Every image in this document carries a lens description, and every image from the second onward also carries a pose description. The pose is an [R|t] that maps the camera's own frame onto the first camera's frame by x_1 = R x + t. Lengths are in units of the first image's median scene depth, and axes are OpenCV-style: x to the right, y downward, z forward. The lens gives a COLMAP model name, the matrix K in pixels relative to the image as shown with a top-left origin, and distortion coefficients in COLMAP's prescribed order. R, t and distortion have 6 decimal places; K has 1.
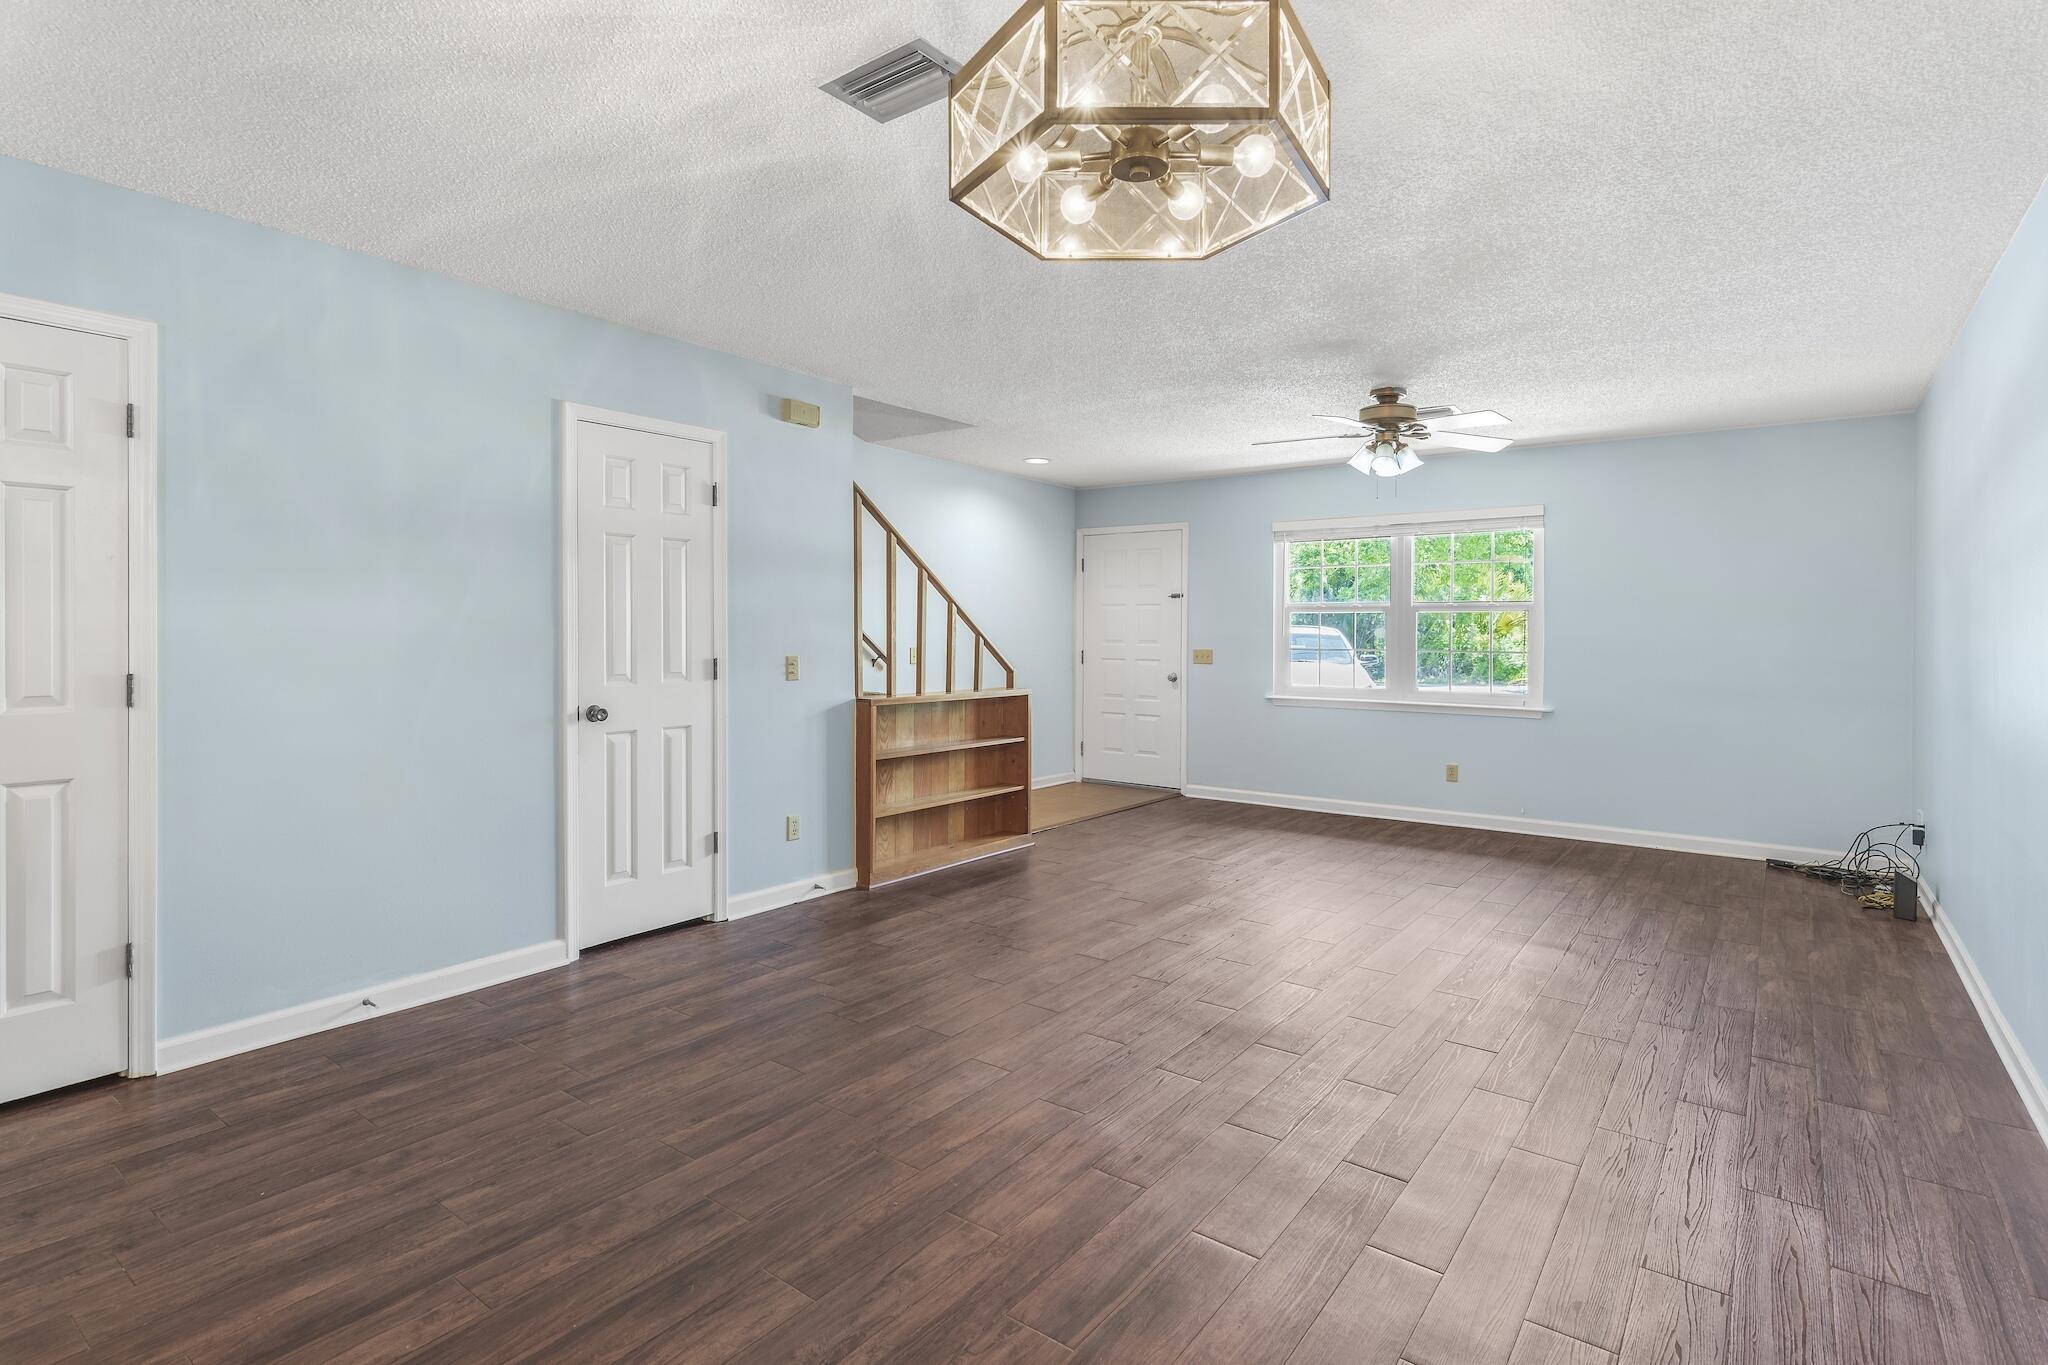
lens RADIAL K [[1001.3, 0, 1020.9], [0, 1001.3, 629.1], [0, 0, 1]] dist [0.002745, 0.000762]
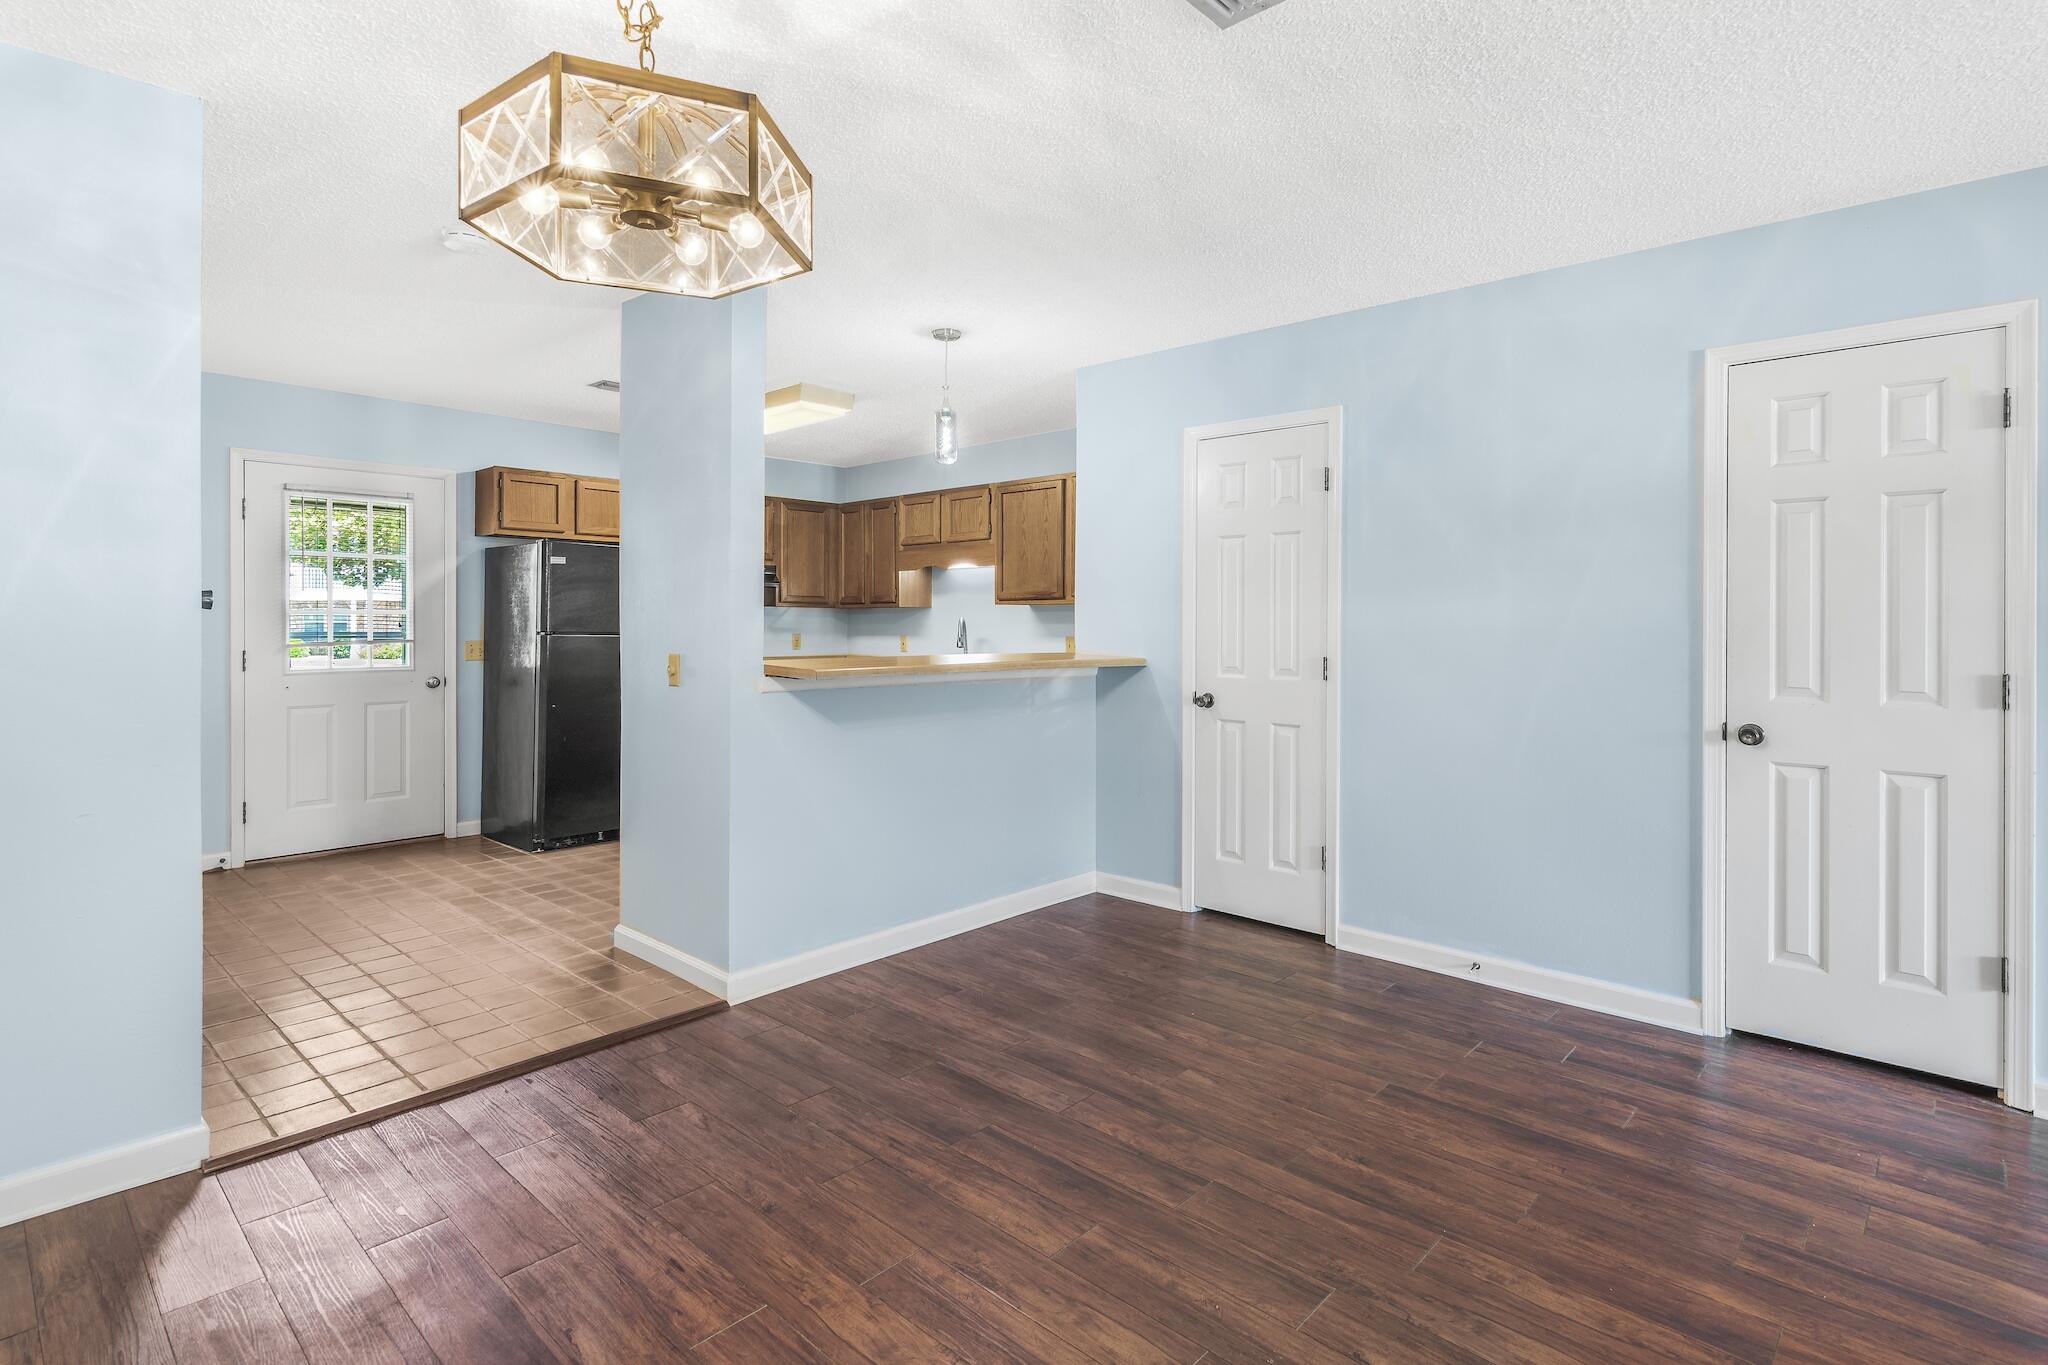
lens RADIAL K [[1001.3, 0, 1020.9], [0, 1001.3, 629.1], [0, 0, 1]] dist [0.002745, 0.000762]
pose [[-0.098899, 0.003334, -0.995092, 0.476605], [-0.001019, 0.999994, 0.003452, -0.000165], [0.995097, 0.001355, -0.098895, 0.599308]]
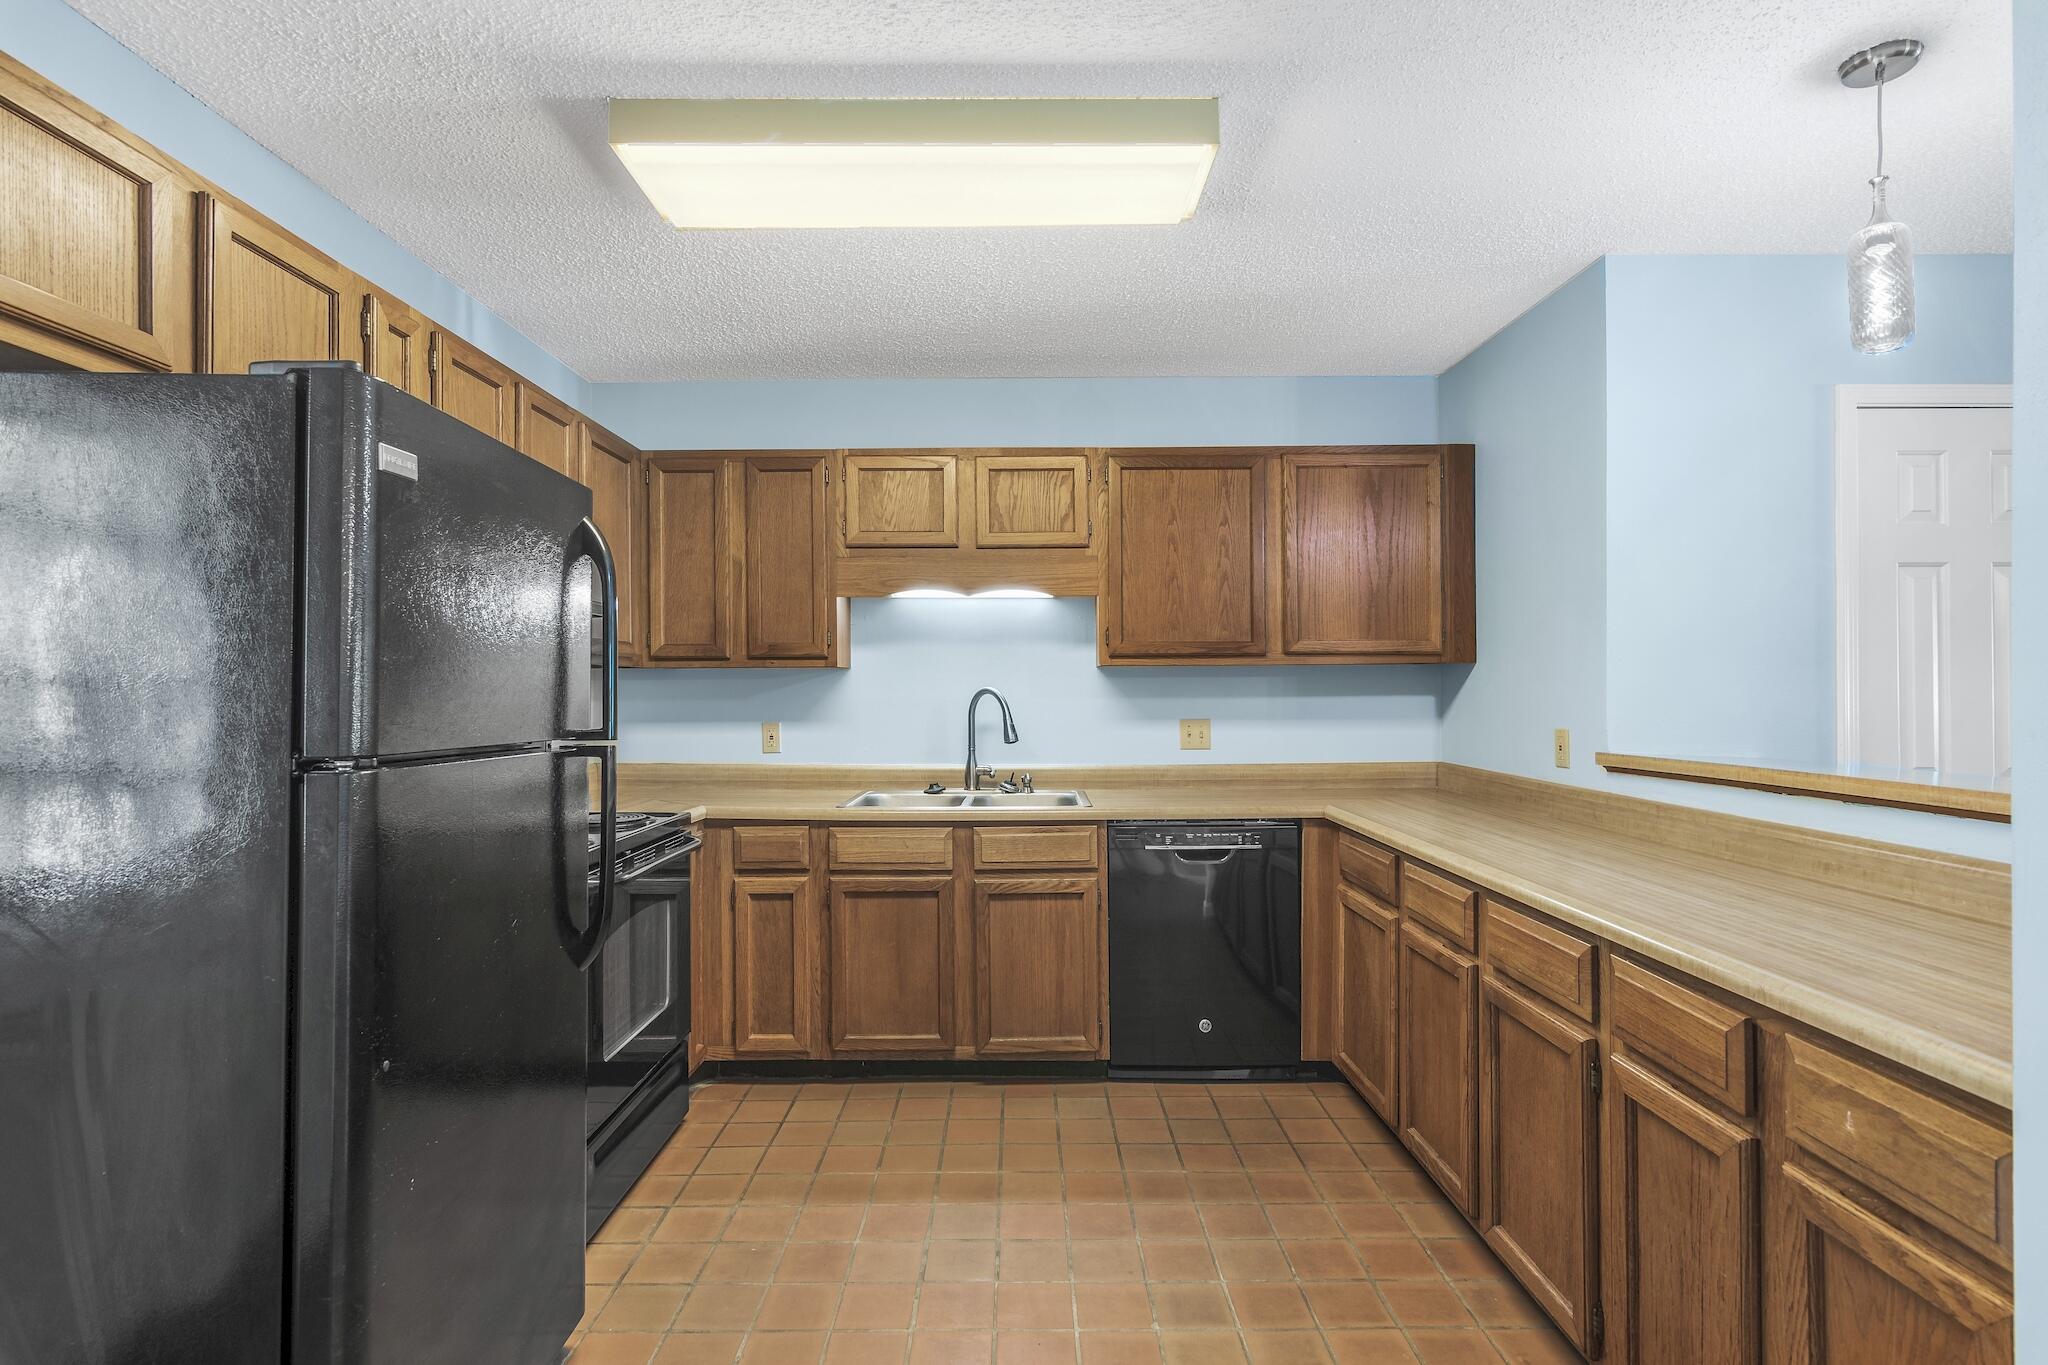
lens RADIAL K [[1004.8, 0, 1024.0], [0, 1004.8, 682.5], [0, 0, 1]] dist [0.000627, 0.000077]
pose [[0.608409, -0.011984, -0.793533, -0.612046], [0.009338, 0.999925, -0.007941, -0.011333], [0.793569, -0.002579, 0.608475, -0.367597]]
